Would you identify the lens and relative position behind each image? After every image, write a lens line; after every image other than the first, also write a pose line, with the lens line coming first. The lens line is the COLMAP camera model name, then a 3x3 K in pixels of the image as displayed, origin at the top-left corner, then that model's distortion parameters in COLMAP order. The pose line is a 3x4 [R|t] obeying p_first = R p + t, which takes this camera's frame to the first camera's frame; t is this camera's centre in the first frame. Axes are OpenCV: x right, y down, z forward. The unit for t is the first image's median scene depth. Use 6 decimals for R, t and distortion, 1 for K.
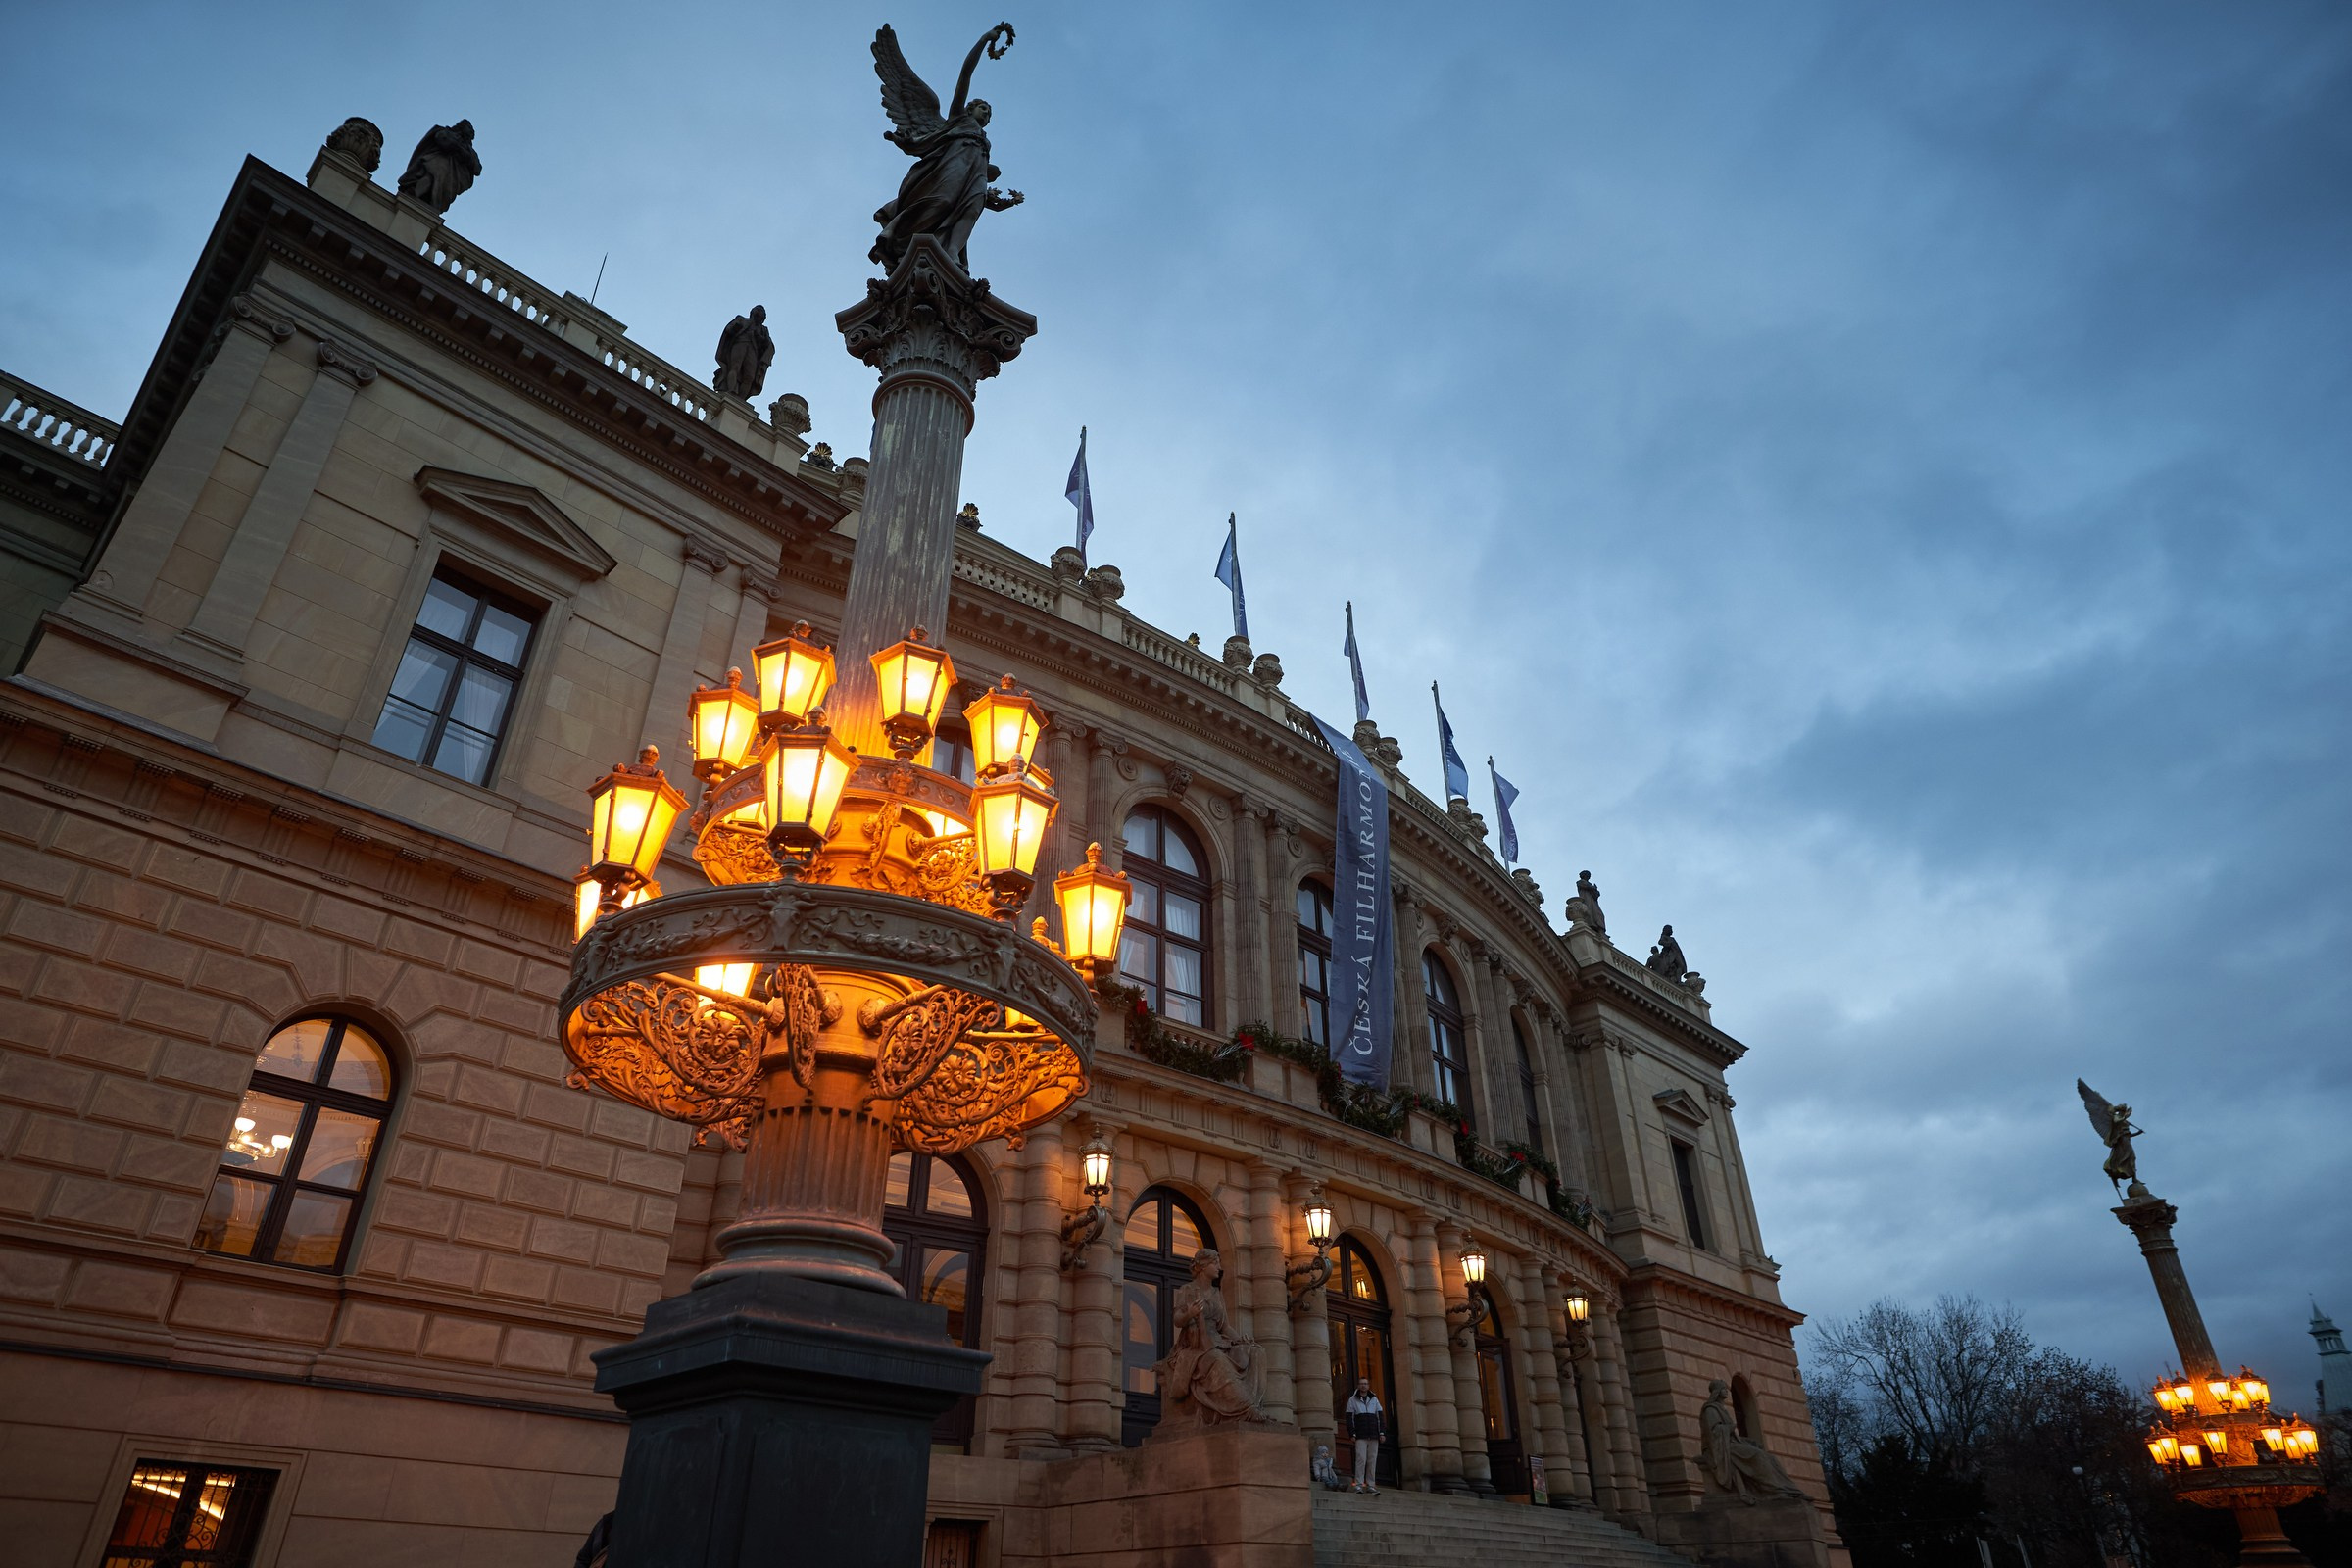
lens RADIAL K [[1353.1, 0, 1168.2], [0, 1353.1, 794.2], [0, 0, 1]] dist [-0.019016, 0.001164]
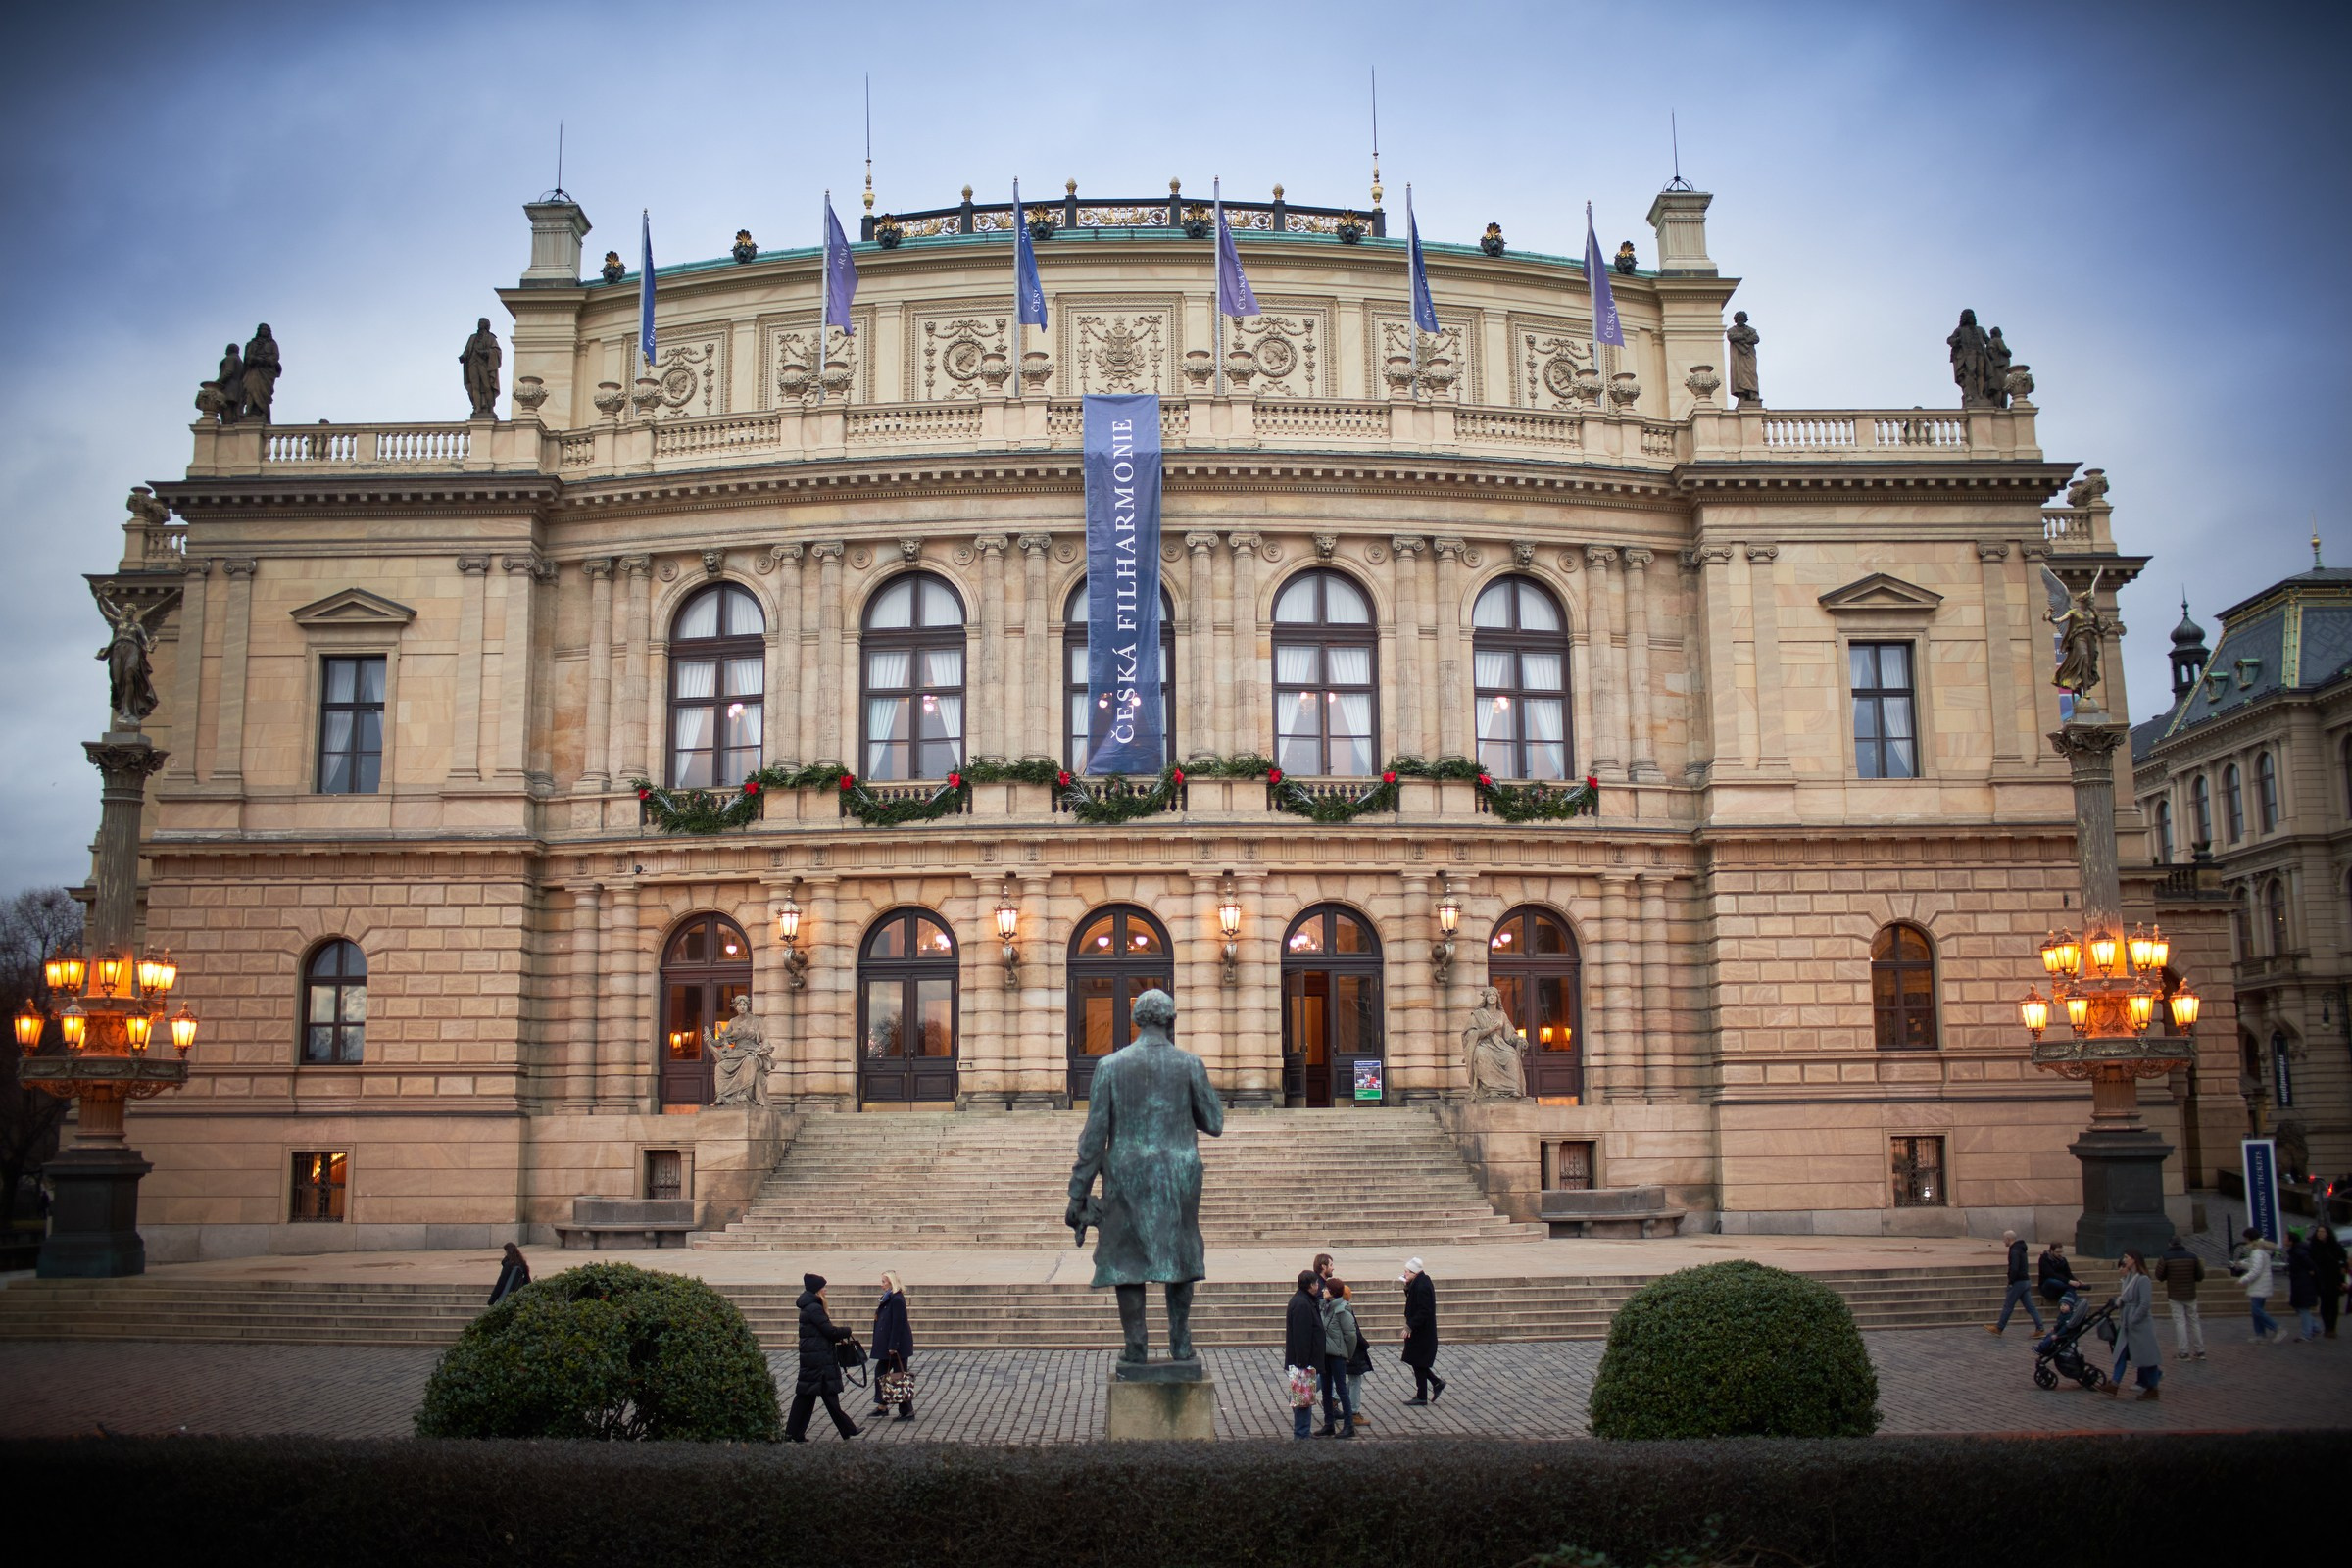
lens RADIAL K [[2182.2, 0, 1191.1], [0, 2182.2, 822.4], [0, 0, 1]] dist [-0.076187, 0.086685]
pose [[0.705446, -0.121077, -0.698345, 2.348187], [0.384680, 0.892957, 0.233773, -0.232892], [0.595288, -0.433553, 0.676509, -0.298959]]
